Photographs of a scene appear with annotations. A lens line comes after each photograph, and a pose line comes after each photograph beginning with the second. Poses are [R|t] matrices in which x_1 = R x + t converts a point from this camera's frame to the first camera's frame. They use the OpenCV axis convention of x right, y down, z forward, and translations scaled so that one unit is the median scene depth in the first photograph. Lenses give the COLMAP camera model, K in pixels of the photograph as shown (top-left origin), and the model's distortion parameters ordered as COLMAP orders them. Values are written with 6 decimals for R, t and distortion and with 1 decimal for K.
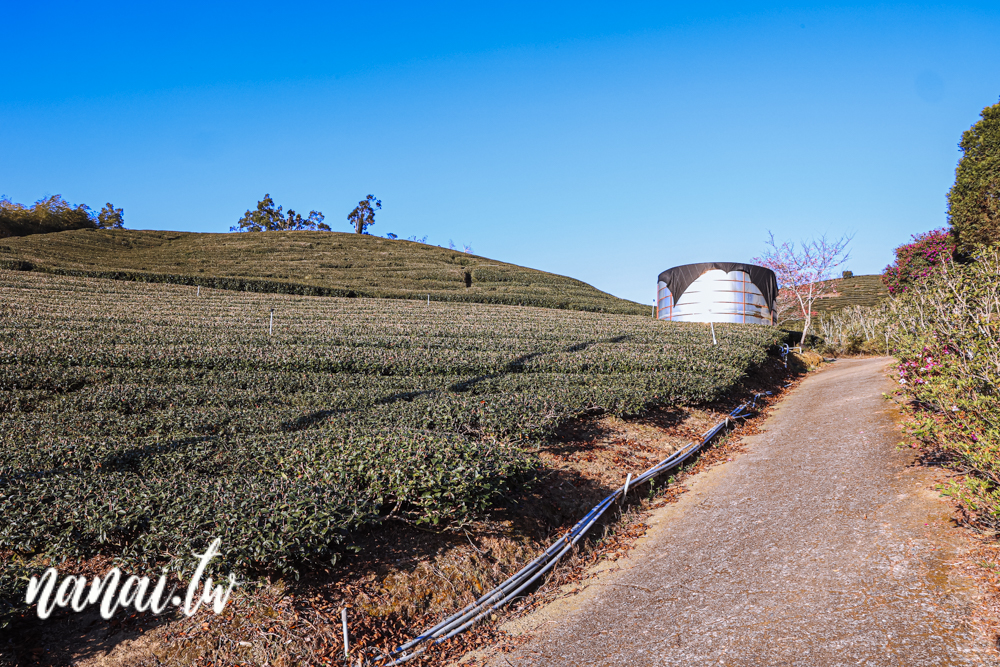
lens RADIAL K [[717.9, 0, 501.7], [0, 717.9, 330.5], [0, 0, 1]] dist [-0.033955, 0.012700]
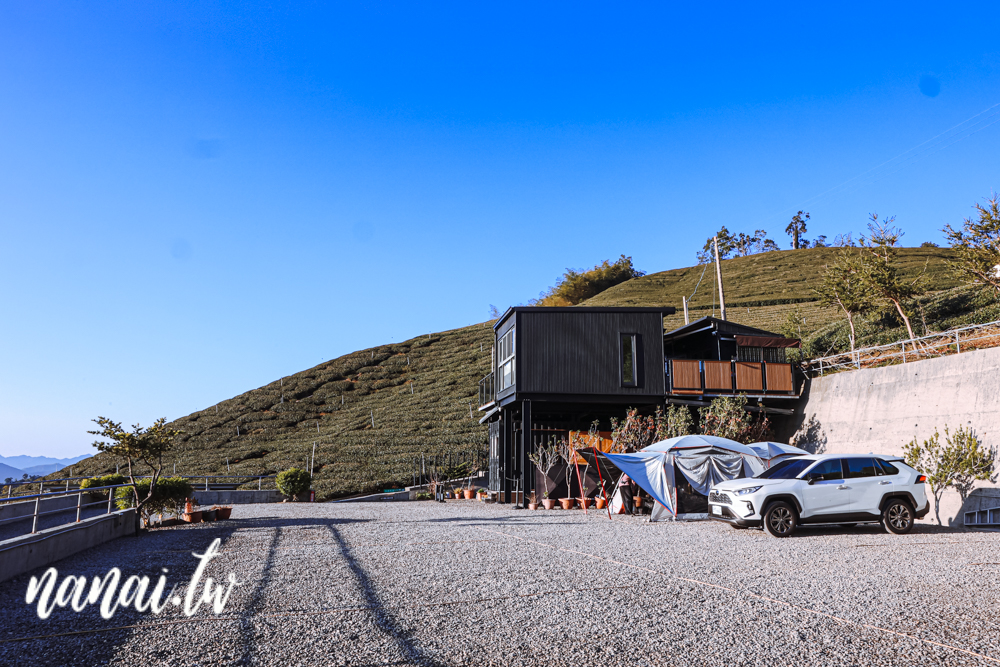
lens RADIAL K [[717.9, 0, 499.6], [0, 717.9, 329.1], [0, 0, 1]] dist [-0.033955, 0.012700]
pose [[0.824228, -0.133243, -0.550359, 0.057281], [0.141607, 0.989541, -0.027495, -0.013908], [0.548266, -0.055273, 0.834475, -0.430139]]
